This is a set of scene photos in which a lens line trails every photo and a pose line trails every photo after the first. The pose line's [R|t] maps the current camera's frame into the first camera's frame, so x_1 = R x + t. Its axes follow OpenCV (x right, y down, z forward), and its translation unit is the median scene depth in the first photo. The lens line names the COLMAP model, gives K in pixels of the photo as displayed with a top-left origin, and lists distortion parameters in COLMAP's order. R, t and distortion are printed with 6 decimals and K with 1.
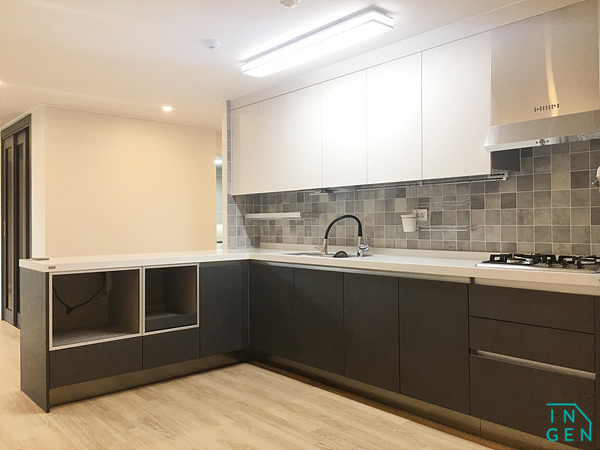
lens RADIAL K [[526.2, 0, 300.0], [0, 526.2, 225.0], [0, 0, 1]] dist [0.045733, -0.011262]
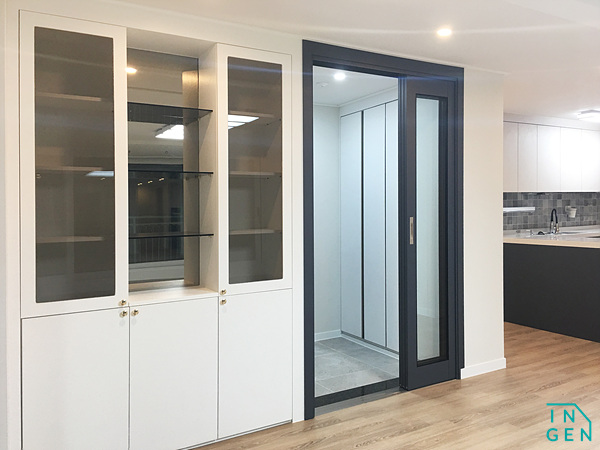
lens RADIAL K [[569.2, 0, 357.4], [0, 569.2, 211.1], [0, 0, 1]] dist [0.055542, -0.012426]
pose [[0.104821, -0.004300, 0.994482, -1.692285], [0.018916, 0.999818, 0.002329, -0.026875], [-0.994311, 0.018567, 0.104884, 1.371758]]
